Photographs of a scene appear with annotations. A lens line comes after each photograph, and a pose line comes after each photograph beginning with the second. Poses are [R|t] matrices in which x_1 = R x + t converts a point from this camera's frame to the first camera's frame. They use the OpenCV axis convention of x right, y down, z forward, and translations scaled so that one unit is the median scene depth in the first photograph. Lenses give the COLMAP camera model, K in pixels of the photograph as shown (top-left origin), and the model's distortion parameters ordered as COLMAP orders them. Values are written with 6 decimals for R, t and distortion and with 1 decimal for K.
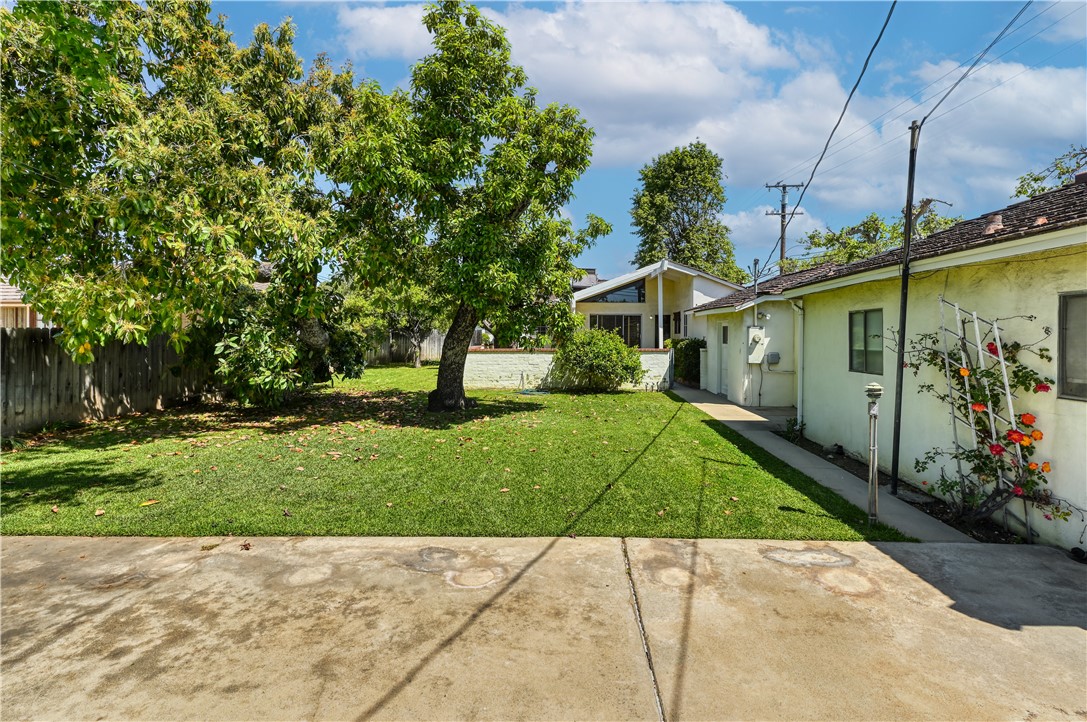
lens RADIAL K [[526.9, 0, 563.6], [0, 526.9, 331.8], [0, 0, 1]] dist [0.004414, 0.001564]
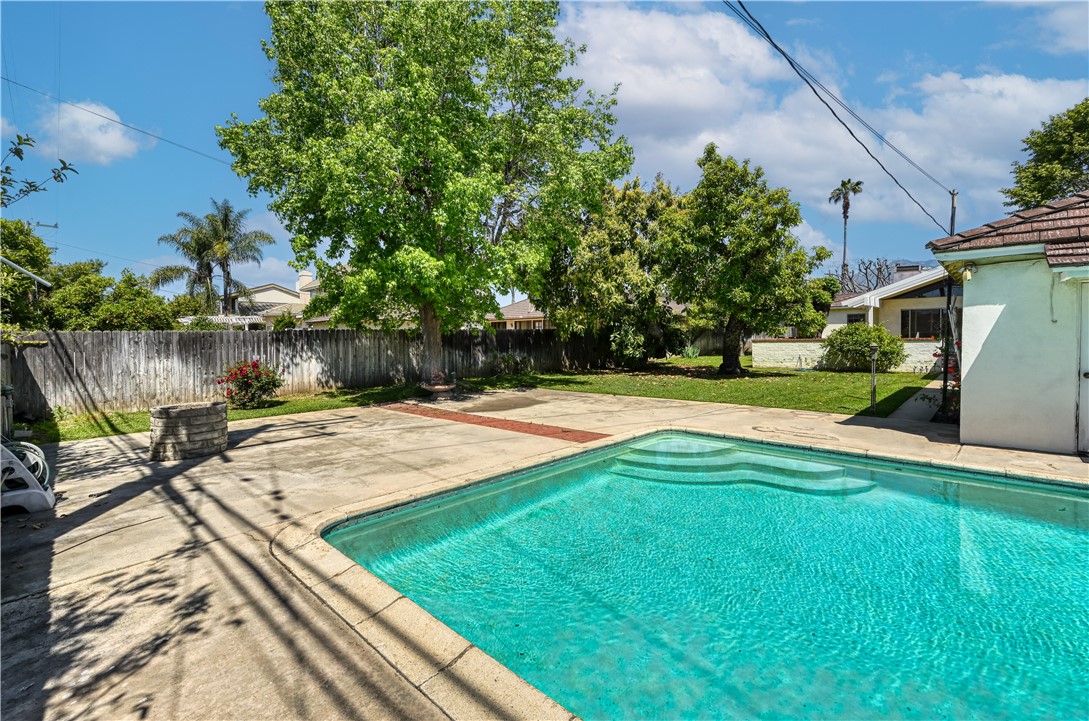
lens RADIAL K [[456.3, 0, 548.8], [0, 456.3, 359.0], [0, 0, 1]] dist [0.000942, -0.000463]
pose [[0.744590, 0.020655, -0.667202, 0.352768], [0.018000, 0.998536, 0.051000, 0.019364], [0.667279, -0.049984, 0.743129, -0.489237]]
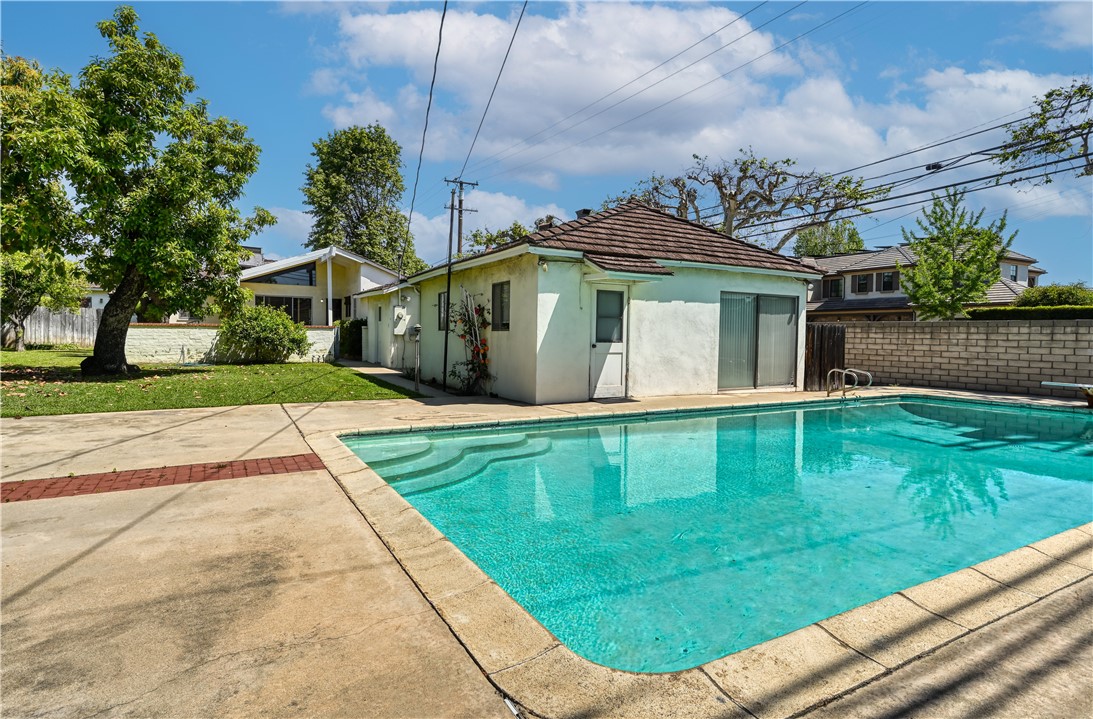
lens RADIAL K [[577.1, 0, 546.5], [0, 577.1, 359.2], [0, 0, 1]] dist [-0.001266, 0.000519]
pose [[0.868200, -0.010029, 0.496113, -0.033544], [-0.019335, 0.998353, 0.054019, 0.043439], [-0.495838, -0.056492, 0.866576, -0.496316]]
